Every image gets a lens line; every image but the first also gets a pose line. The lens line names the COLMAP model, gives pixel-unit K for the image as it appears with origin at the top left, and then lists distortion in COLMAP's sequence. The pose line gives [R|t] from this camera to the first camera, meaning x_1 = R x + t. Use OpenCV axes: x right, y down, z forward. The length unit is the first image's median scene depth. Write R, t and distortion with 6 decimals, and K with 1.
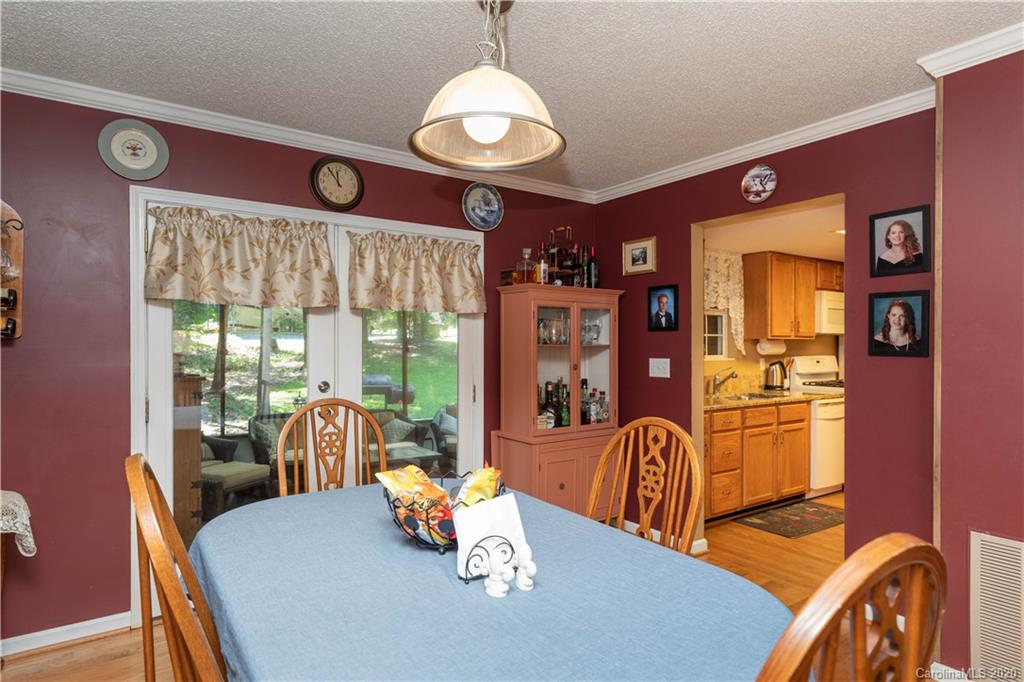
lens RADIAL K [[578.1, 0, 512.0], [0, 578.1, 341.0], [0, 0, 1]] dist [0.005679, 0.000575]
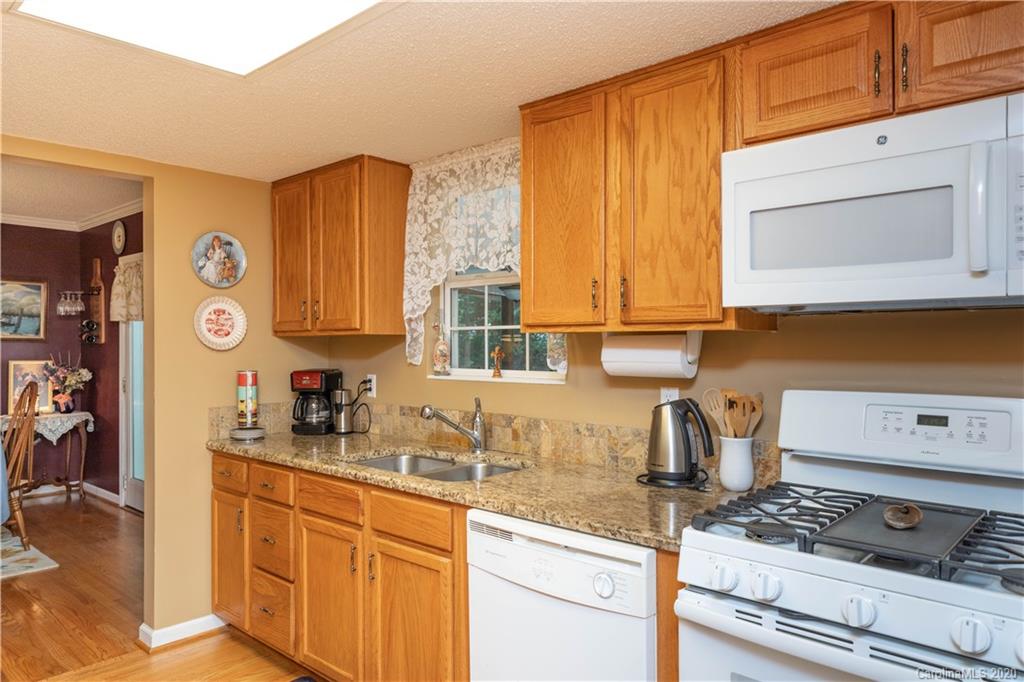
lens RADIAL K [[699.3, 0, 512.0], [0, 699.3, 341.0], [0, 0, 1]] dist [-0.004096, -0.000649]
pose [[0.222985, -0.004647, -0.974811, 0.842685], [0.008788, 0.999958, -0.002757, 0.002647], [0.974782, -0.007952, 0.223017, 0.835148]]
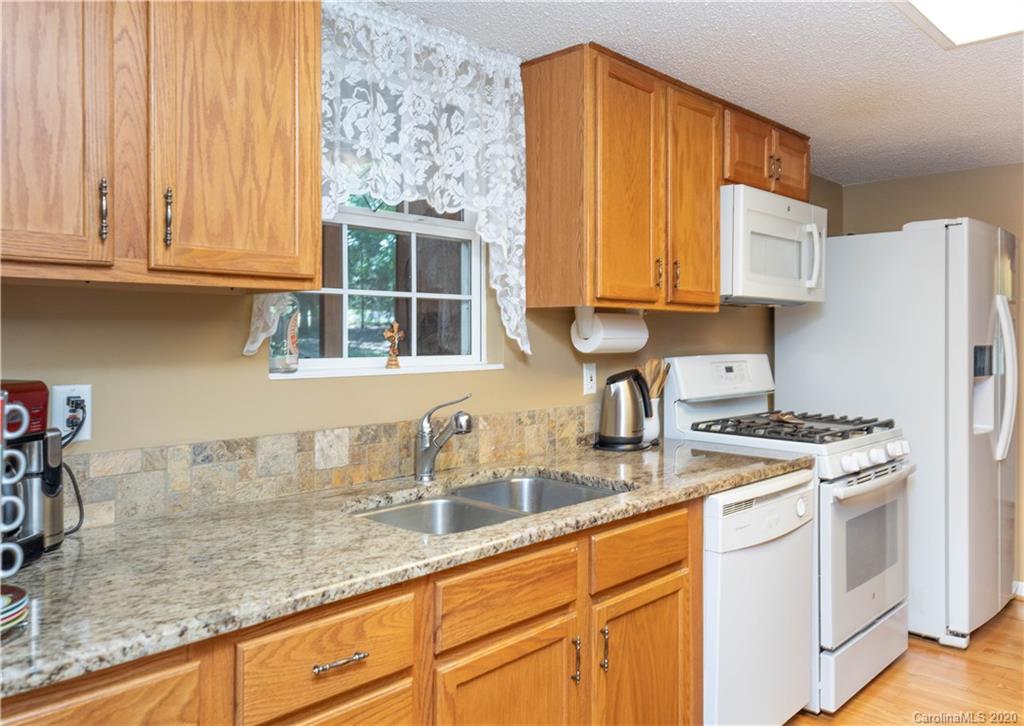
lens RADIAL K [[791.7, 0, 512.5], [0, 791.7, 319.8], [0, 0, 1]] dist [0.005145, 0.001661]
pose [[0.978834, 0.003978, 0.204618, 0.289412], [-0.001277, 0.999910, -0.013333, 0.009507], [-0.204653, 0.012790, 0.978751, 0.528900]]
